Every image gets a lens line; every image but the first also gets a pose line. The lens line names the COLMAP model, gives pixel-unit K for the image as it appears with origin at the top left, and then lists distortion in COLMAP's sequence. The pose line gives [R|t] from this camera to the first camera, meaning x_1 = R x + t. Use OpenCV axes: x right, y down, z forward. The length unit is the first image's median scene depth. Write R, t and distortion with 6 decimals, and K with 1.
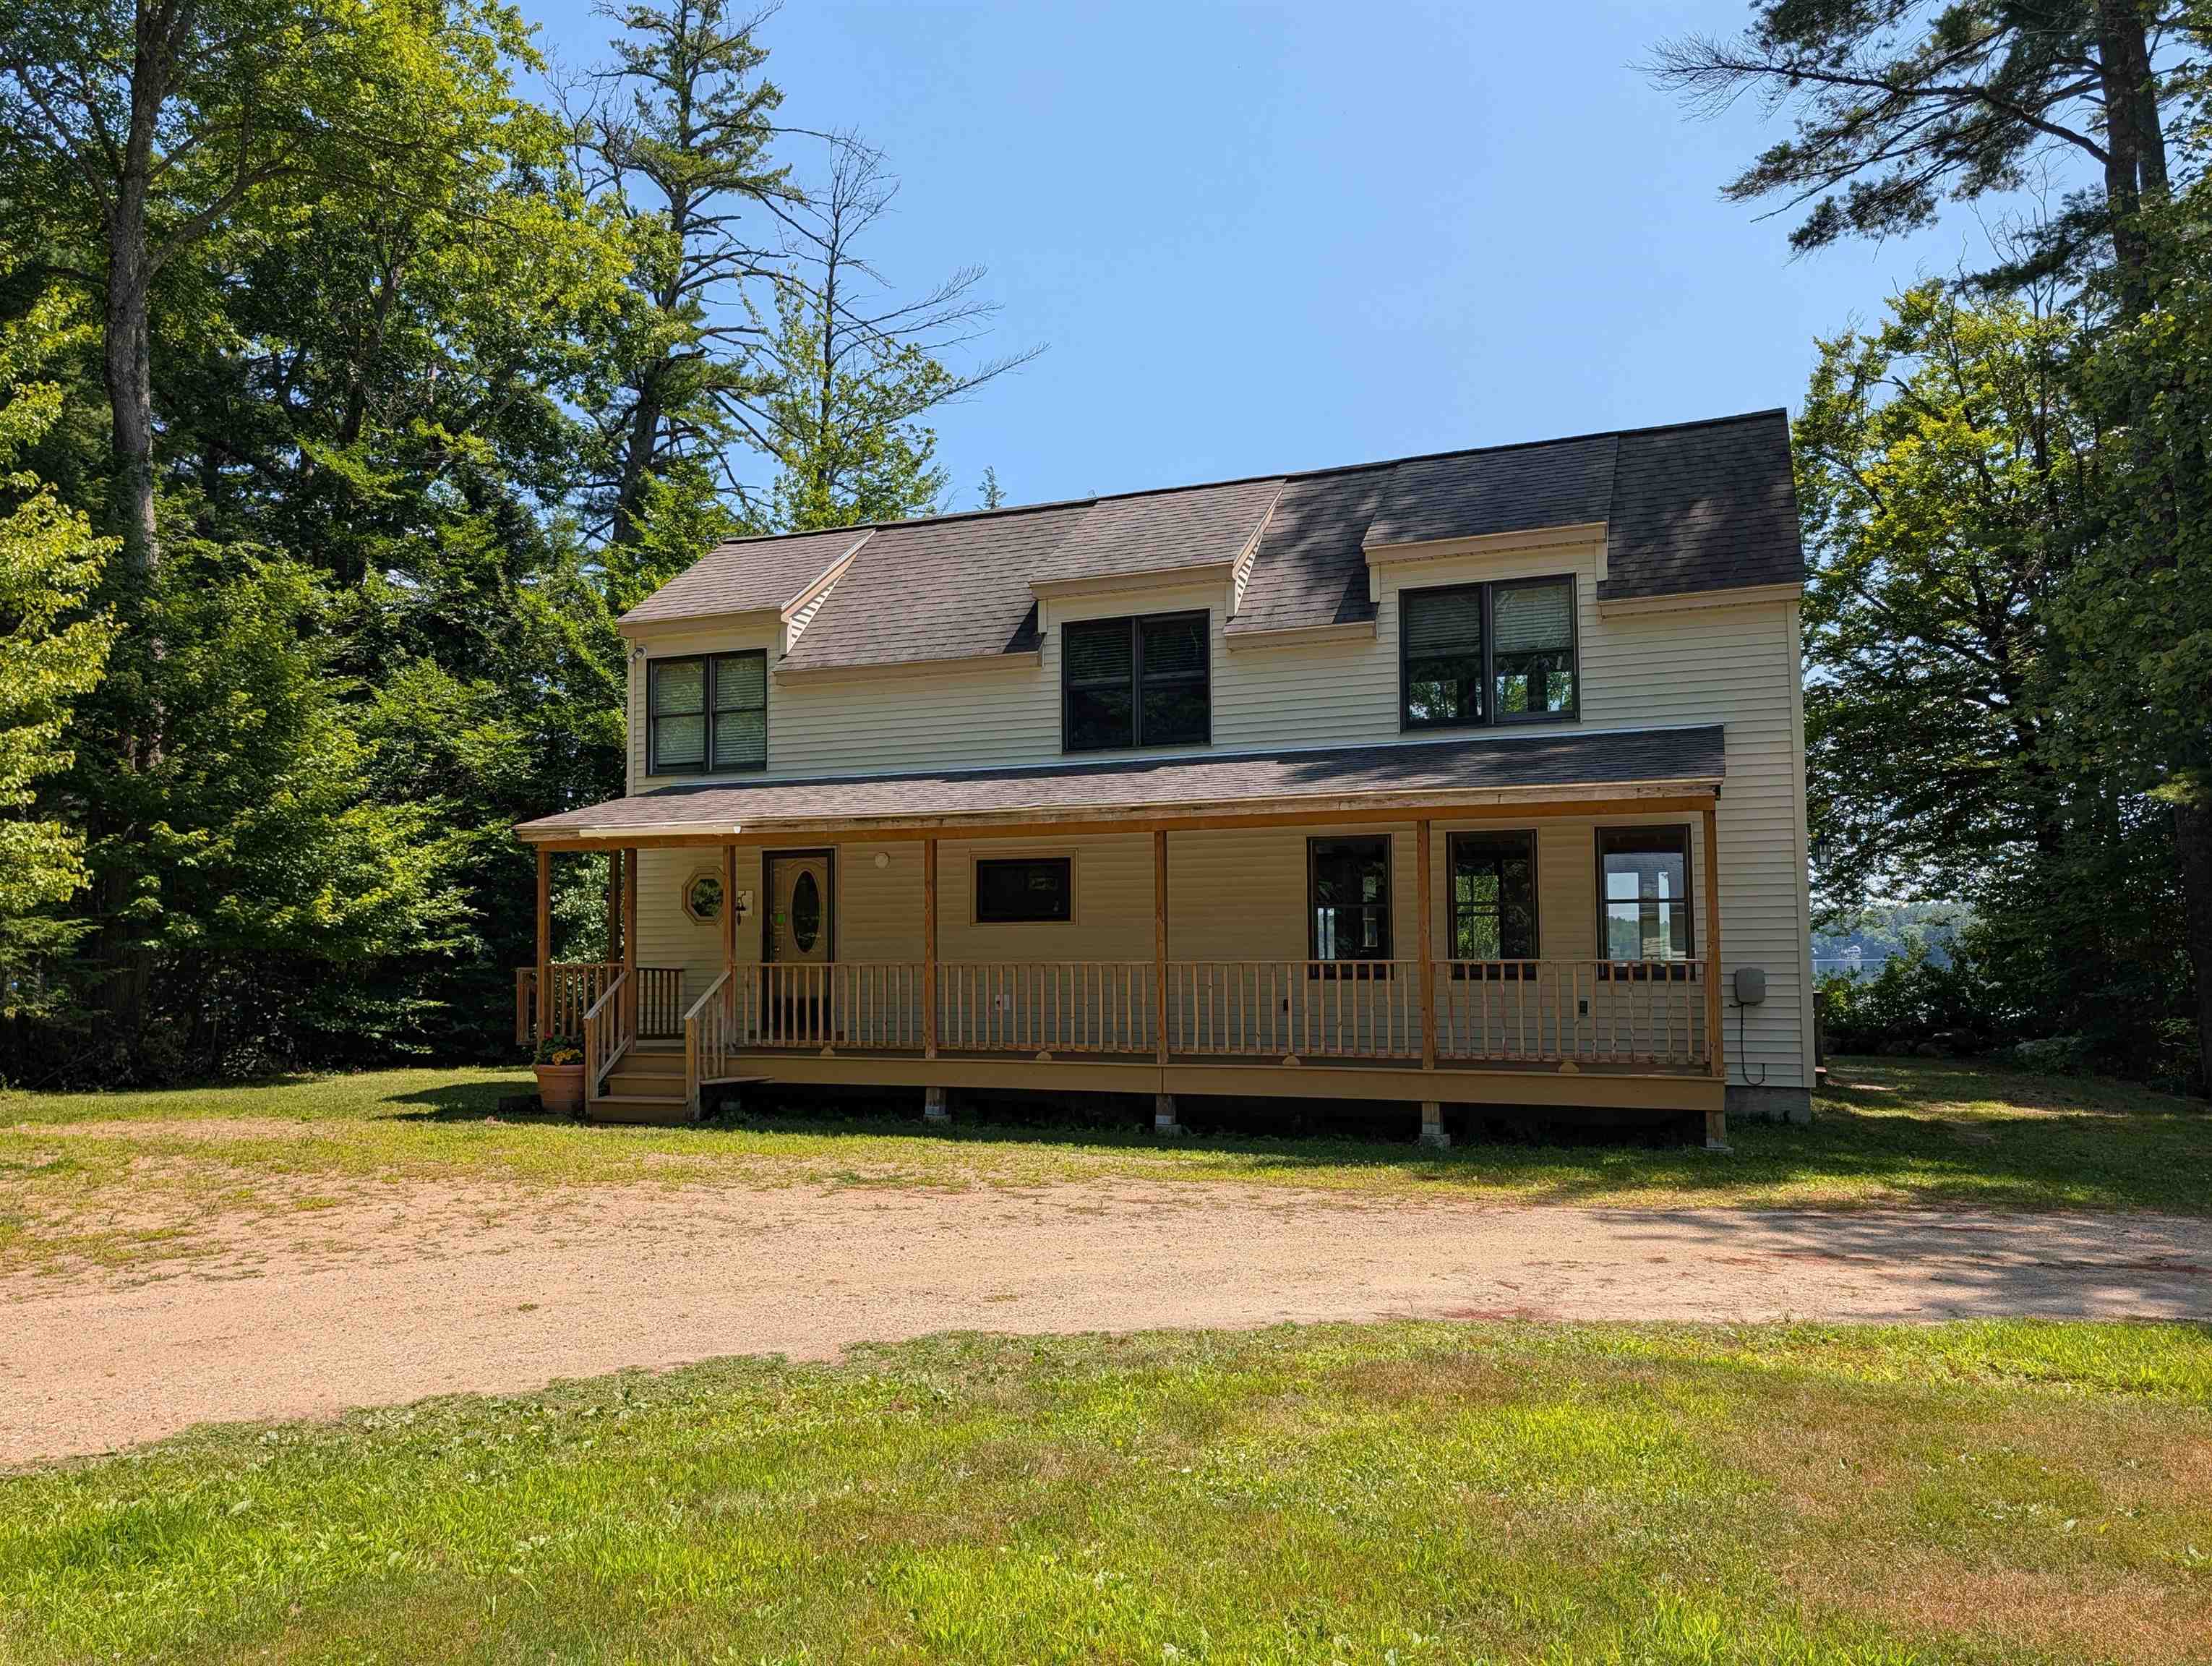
lens RADIAL K [[1530.9, 0, 1111.6], [0, 1530.9, 831.3], [0, 0, 1]] dist [0.014000, -0.025983]
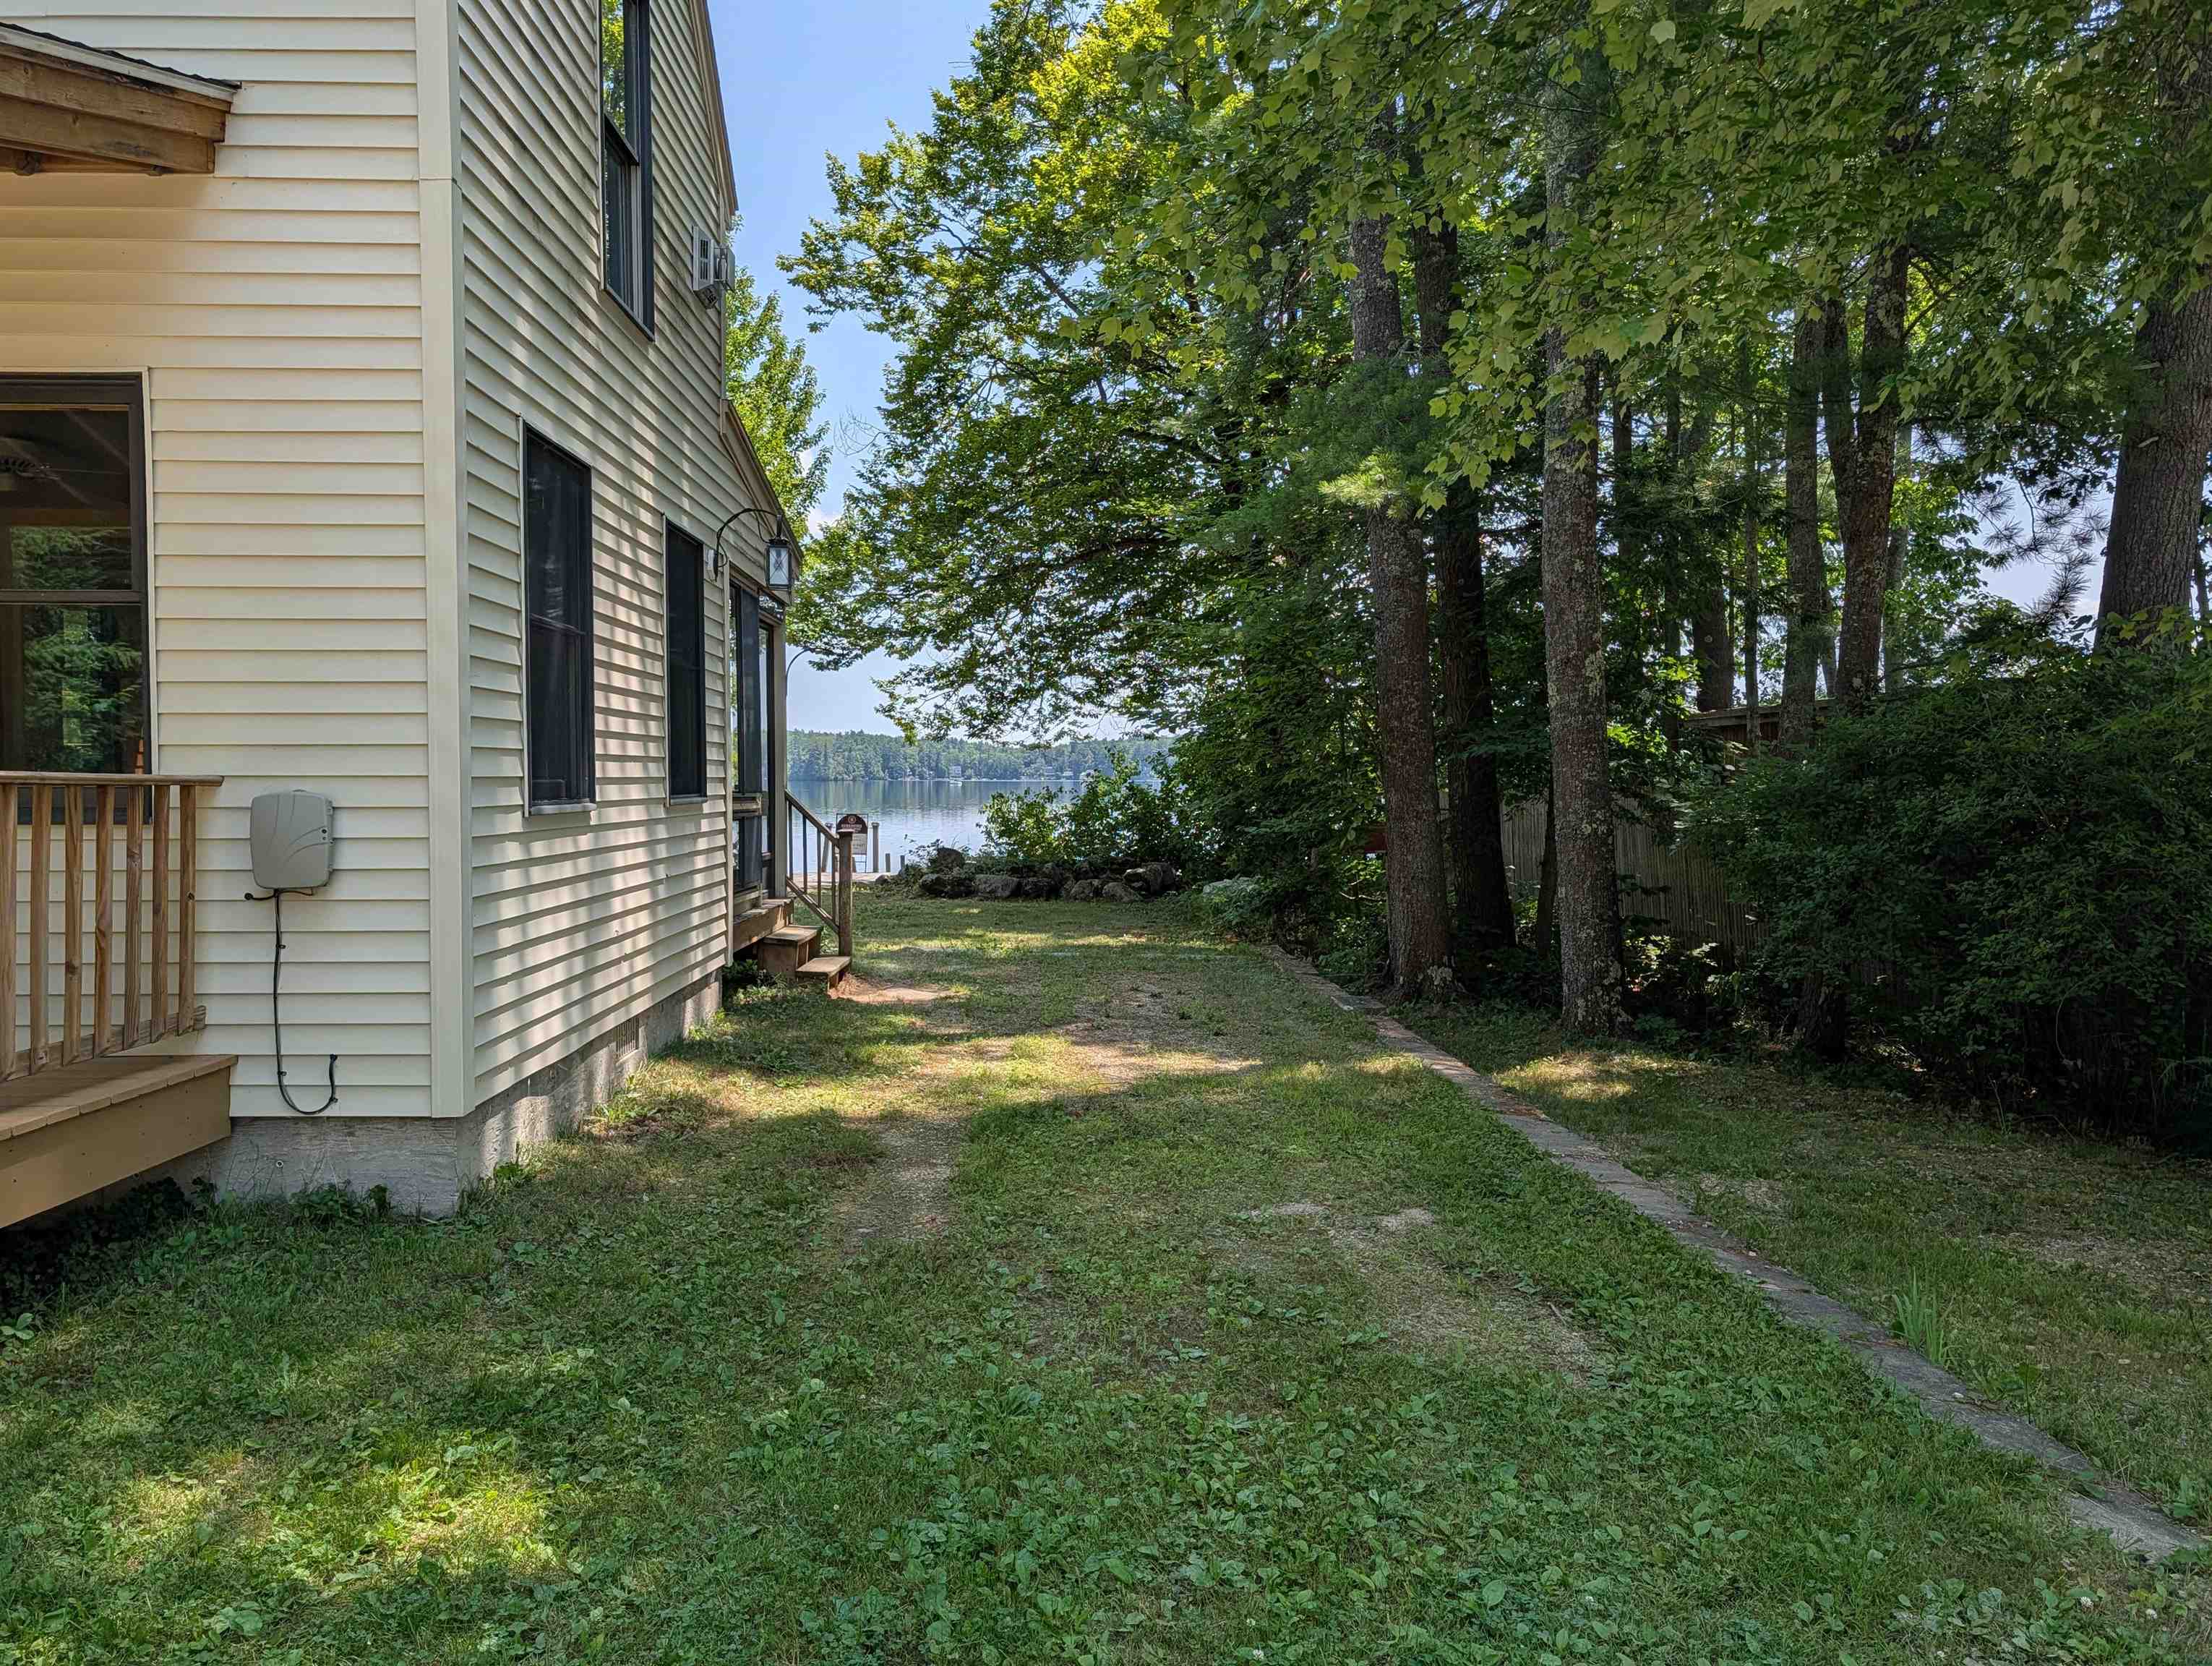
lens RADIAL K [[1530.9, 0, 1111.6], [0, 1530.9, 831.3], [0, 0, 1]] dist [0.014000, -0.025983]
pose [[0.913418, -0.011665, 0.406855, 0.221749], [-0.035946, 0.993372, 0.109181, 0.025788], [-0.405432, -0.114353, 0.906945, 0.298187]]
